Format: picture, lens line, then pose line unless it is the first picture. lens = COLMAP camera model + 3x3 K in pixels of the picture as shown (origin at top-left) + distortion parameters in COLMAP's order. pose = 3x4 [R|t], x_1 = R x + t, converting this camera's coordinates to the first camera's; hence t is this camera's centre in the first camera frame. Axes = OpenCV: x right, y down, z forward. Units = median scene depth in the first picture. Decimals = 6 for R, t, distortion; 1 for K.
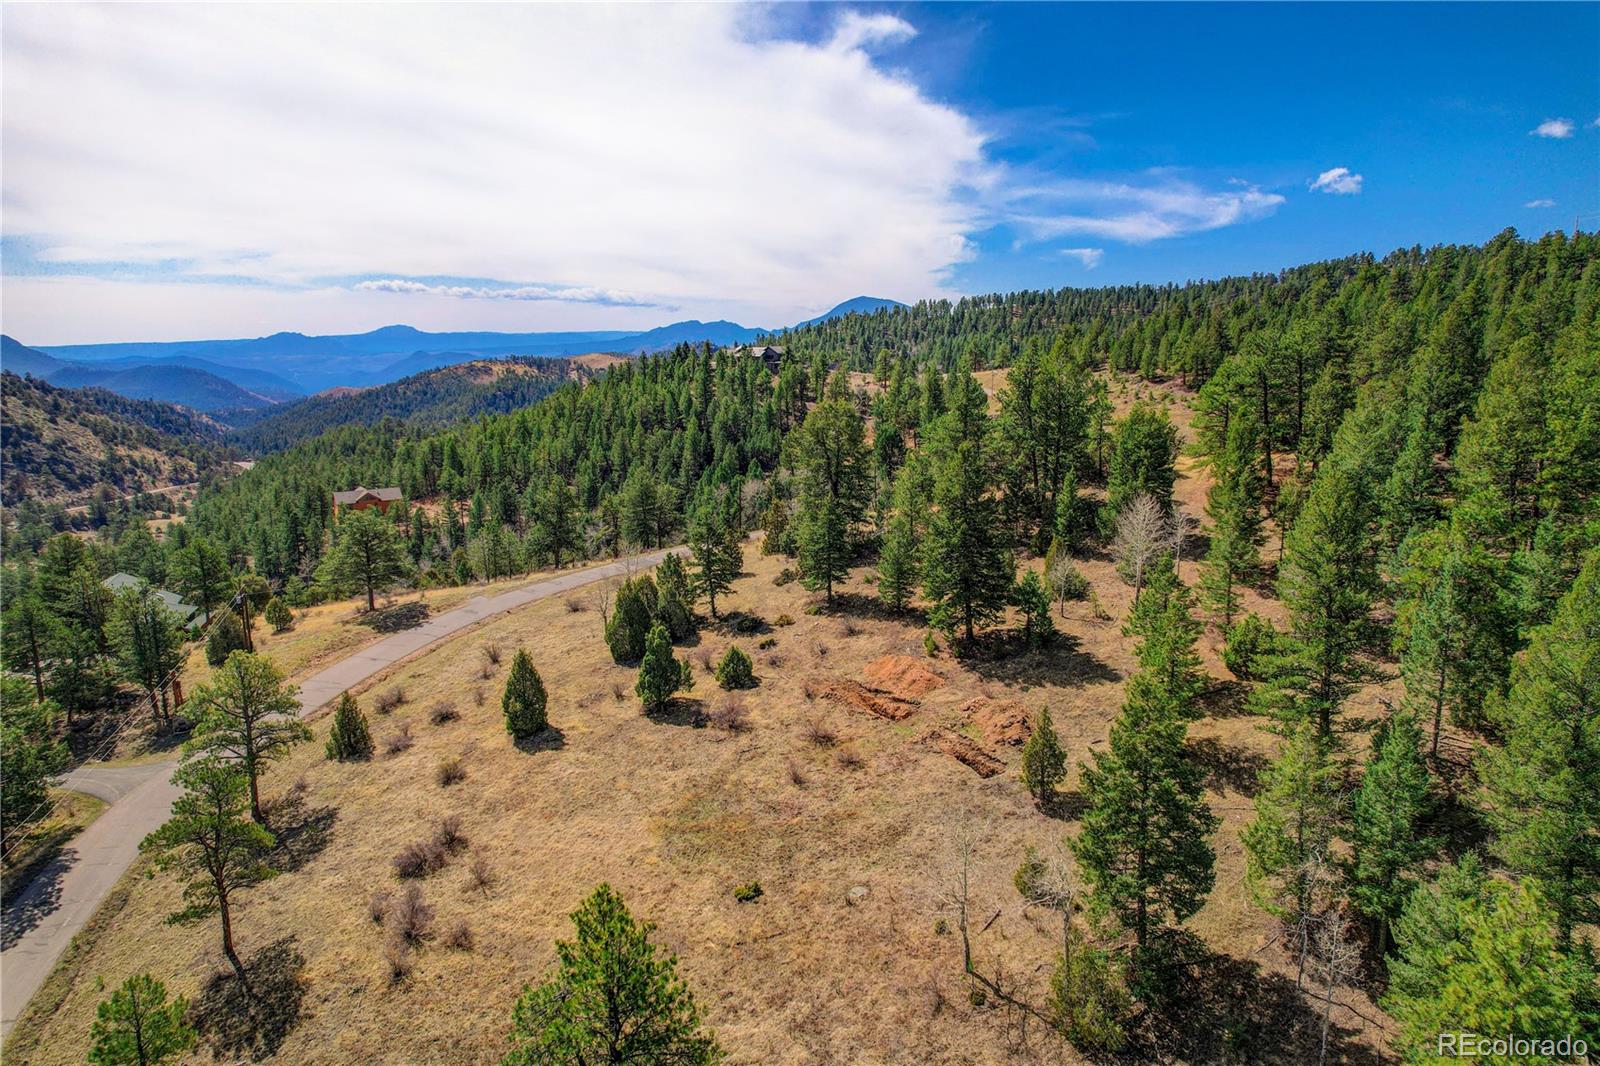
lens RADIAL K [[1016.7, 0, 801.2], [0, 1016.7, 534.5], [0, 0, 1]] dist [-0.068801, 0.063340]
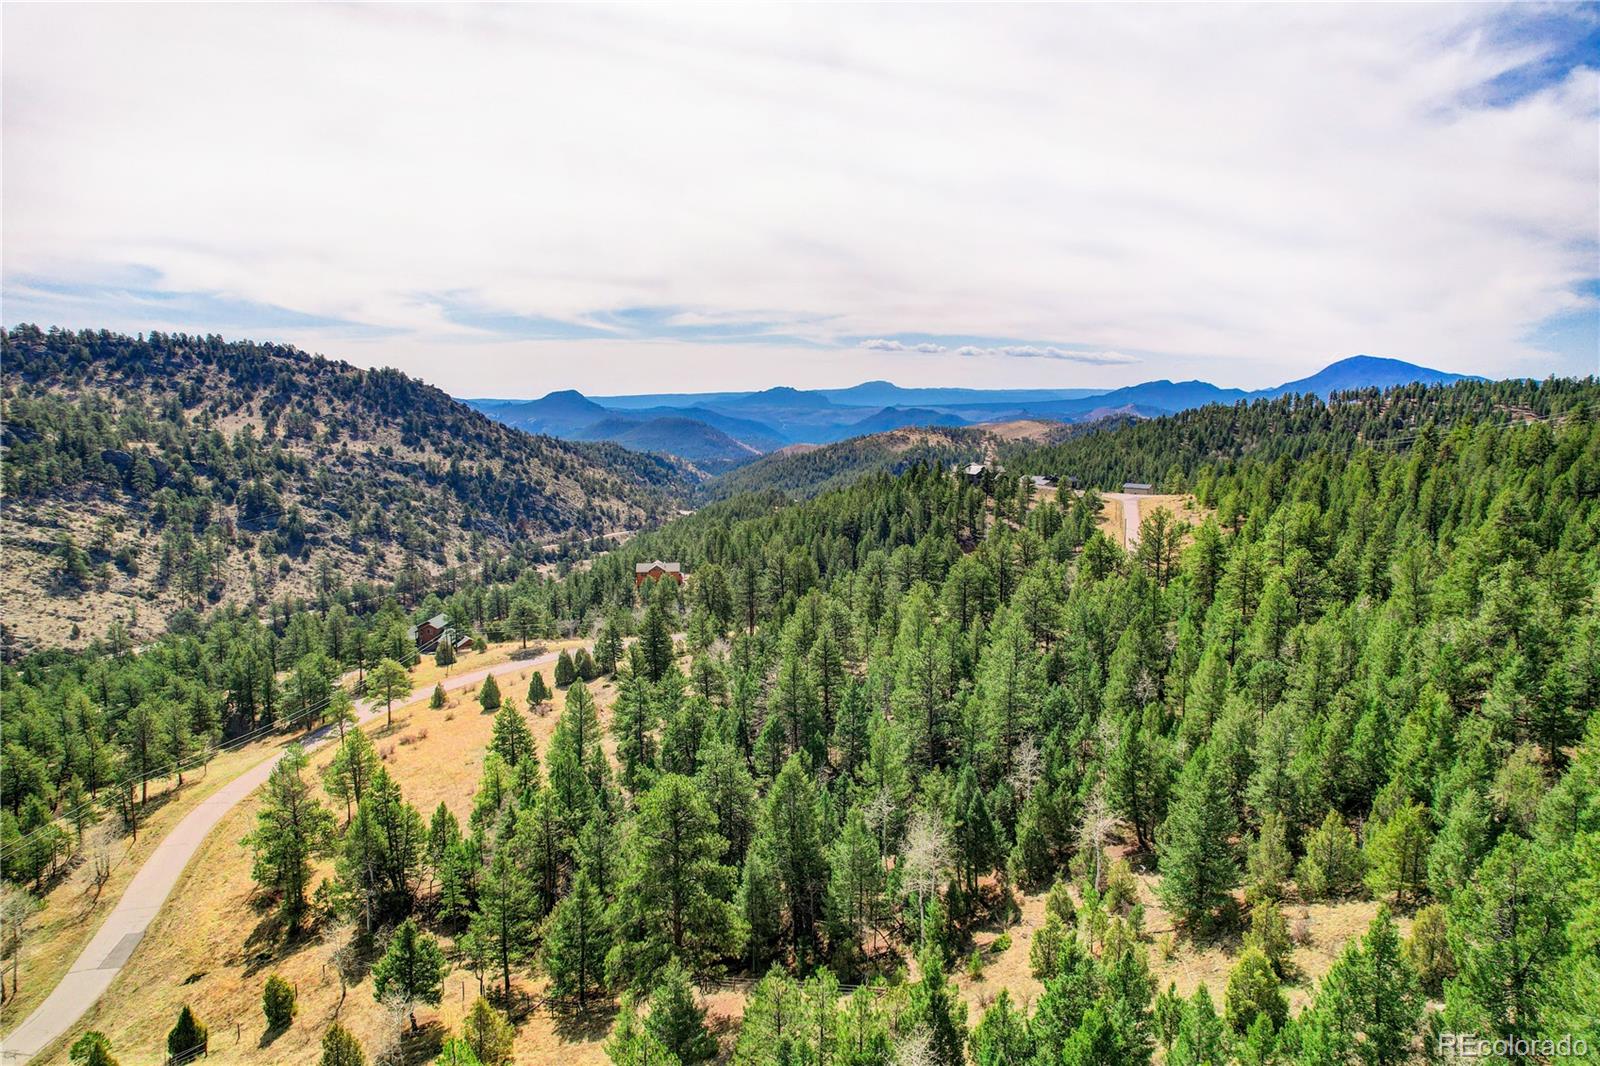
lens RADIAL K [[1016.7, 0, 801.5], [0, 1016.7, 531.7], [0, 0, 1]] dist [-0.068801, 0.063340]
pose [[0.900229, 0.065327, -0.430489, 0.148688], [-0.089894, 0.995266, -0.036953, -0.020827], [0.426036, 0.071965, 0.901839, -0.091945]]
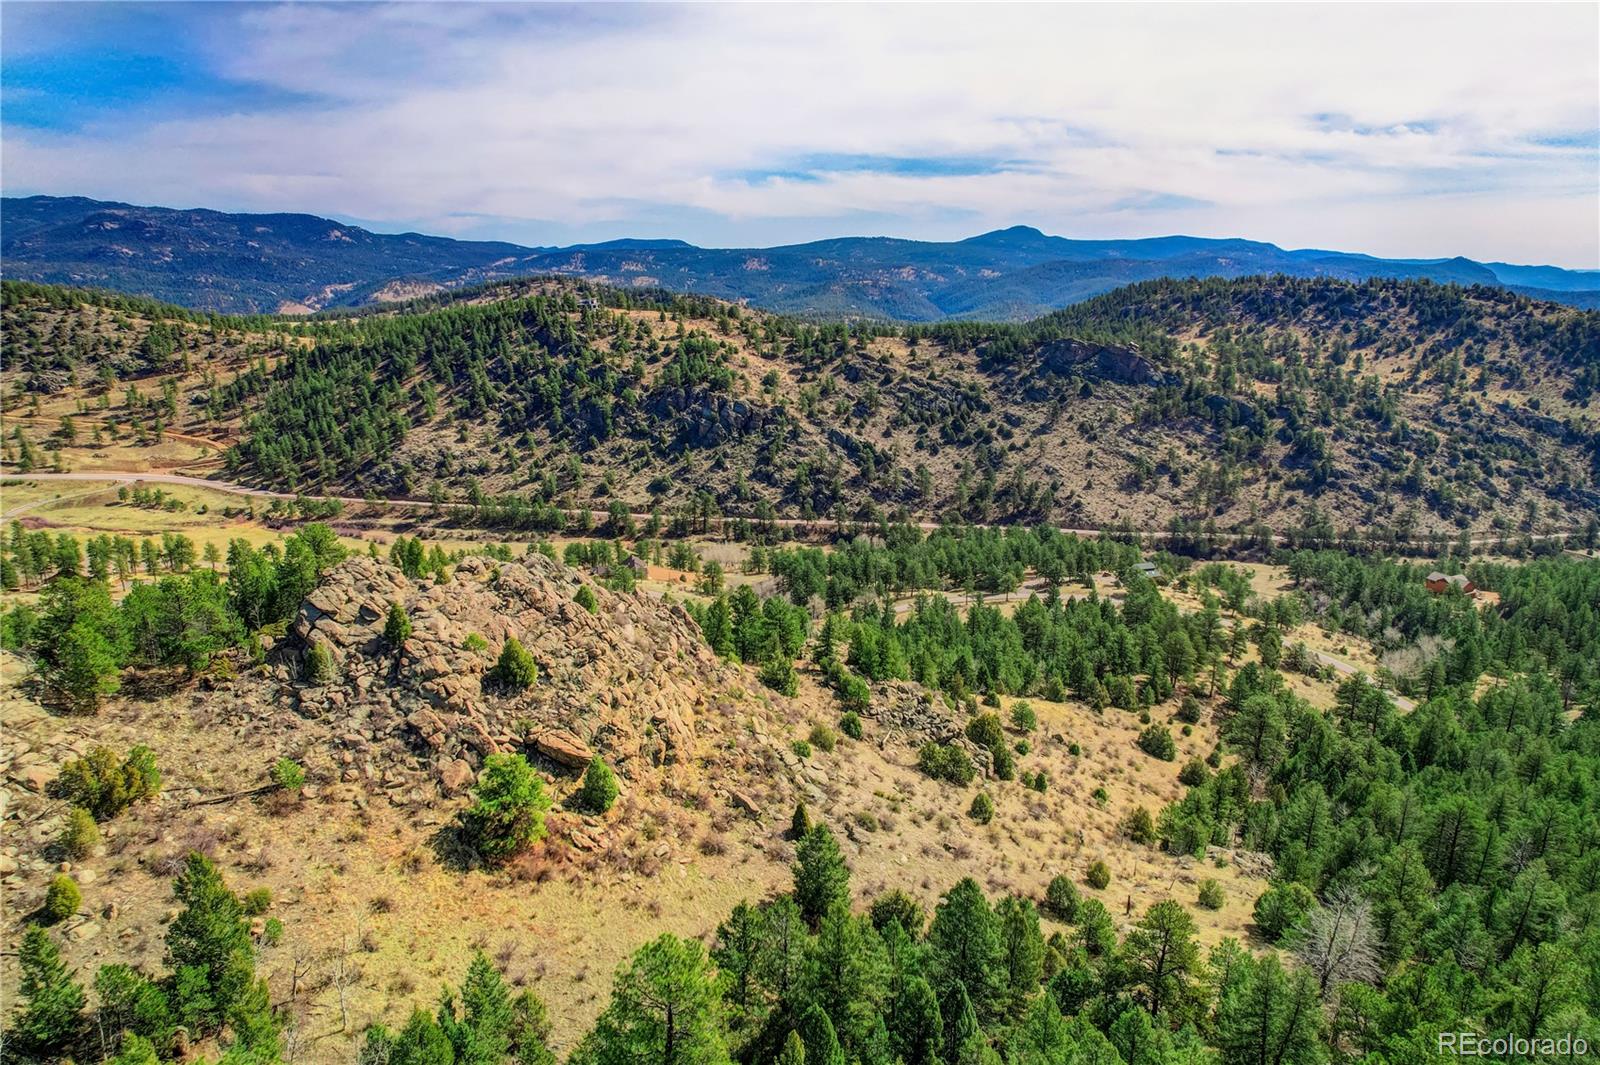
lens RADIAL K [[1016.7, 0, 806.0], [0, 1016.7, 532.4], [0, 0, 1]] dist [-0.068801, 0.063340]
pose [[-0.117956, 0.271924, -0.955062, 0.488672], [-0.192825, 0.937198, 0.290653, -0.150161], [0.974118, 0.218444, -0.058114, 0.010379]]
